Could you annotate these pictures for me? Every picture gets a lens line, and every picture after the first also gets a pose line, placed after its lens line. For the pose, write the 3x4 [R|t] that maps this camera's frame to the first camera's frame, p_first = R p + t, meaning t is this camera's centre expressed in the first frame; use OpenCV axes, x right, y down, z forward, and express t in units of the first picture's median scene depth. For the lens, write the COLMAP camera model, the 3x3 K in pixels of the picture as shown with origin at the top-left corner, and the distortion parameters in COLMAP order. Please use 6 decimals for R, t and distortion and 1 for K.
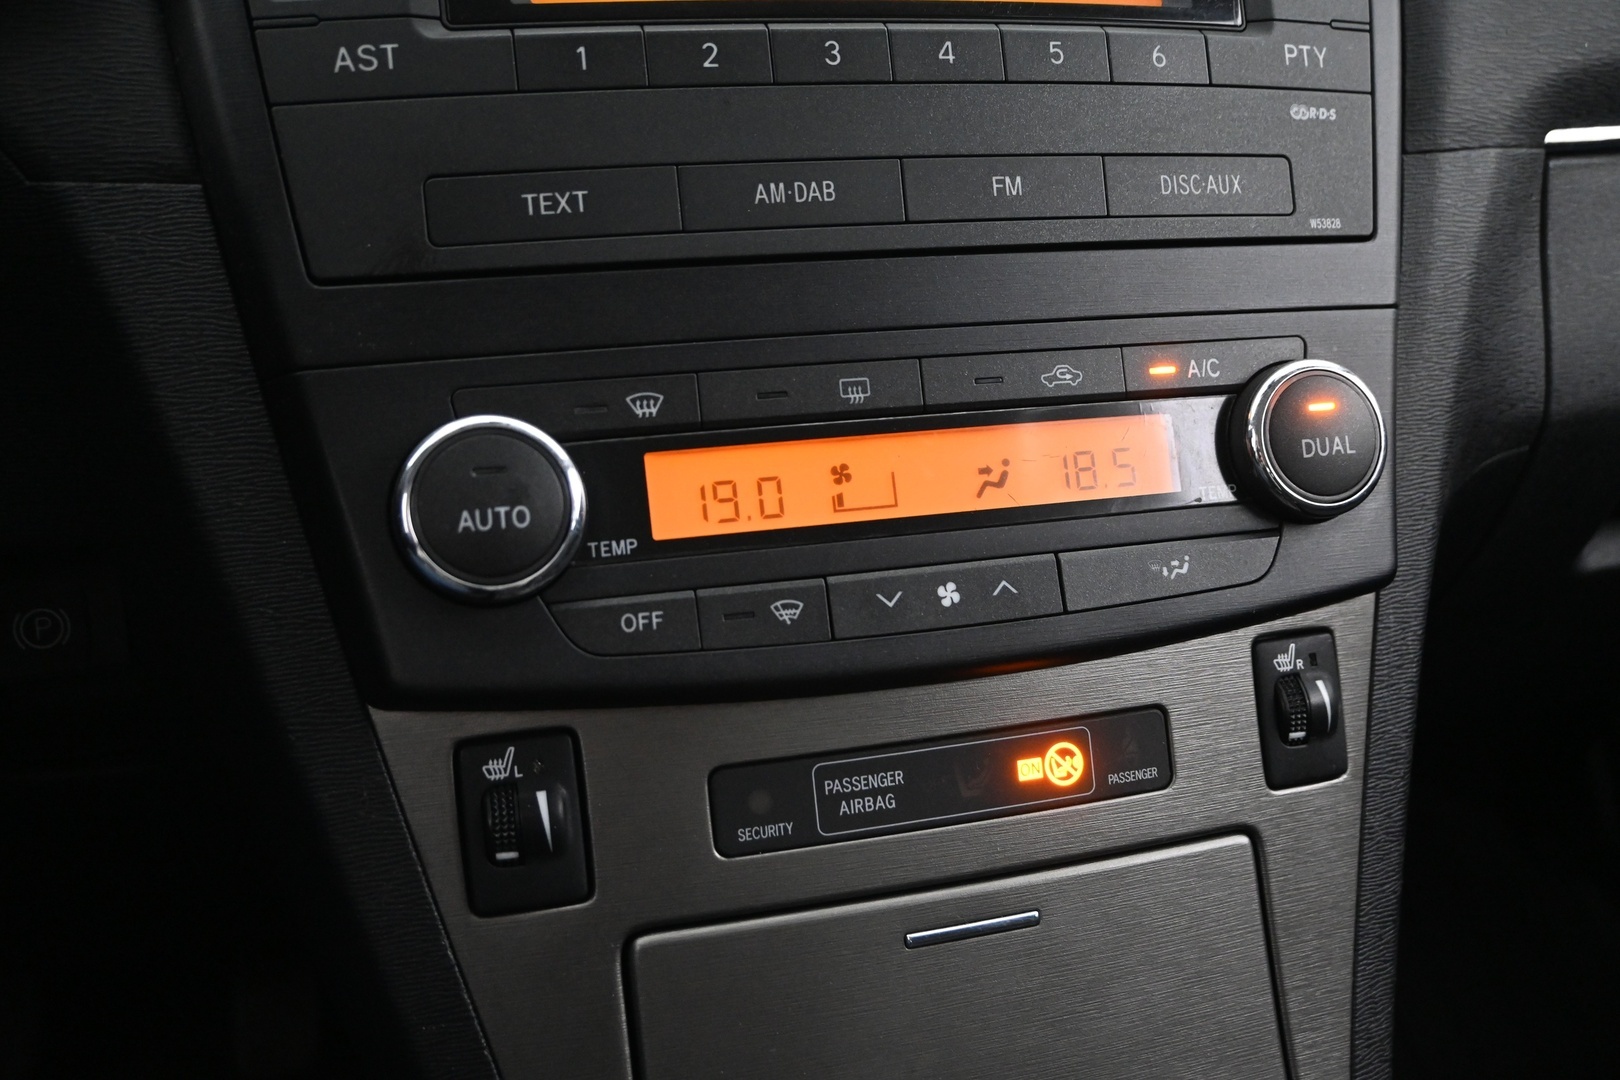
lens RADIAL K [[1569.7, 0, 809.0], [0, 1569.7, 538.6], [0, 0, 1]] dist [0.010135, 0.000000]
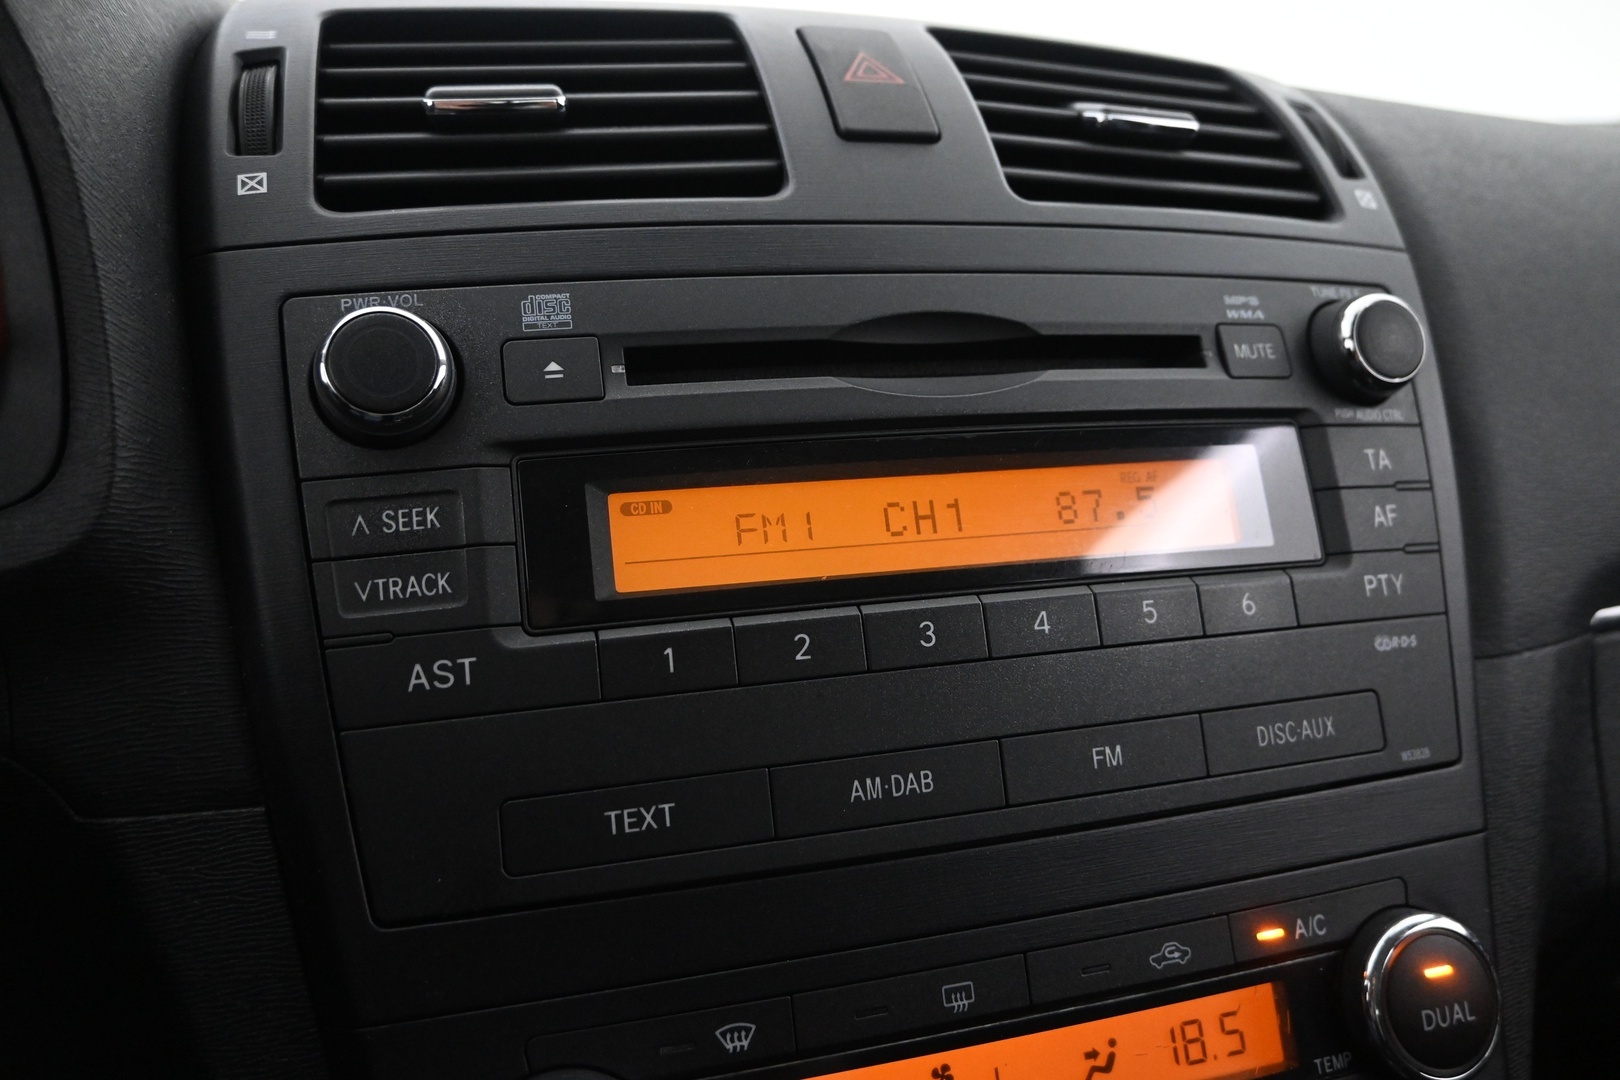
lens RADIAL K [[1203.3, 0, 812.5], [0, 1203.3, 541.9], [0, 0, 1]] dist [-0.003784, -0.001074]
pose [[0.999922, -0.009151, -0.008538, -0.048928], [0.008146, 0.993777, -0.111094, -0.284029], [0.009502, 0.111015, 0.993773, 0.257915]]
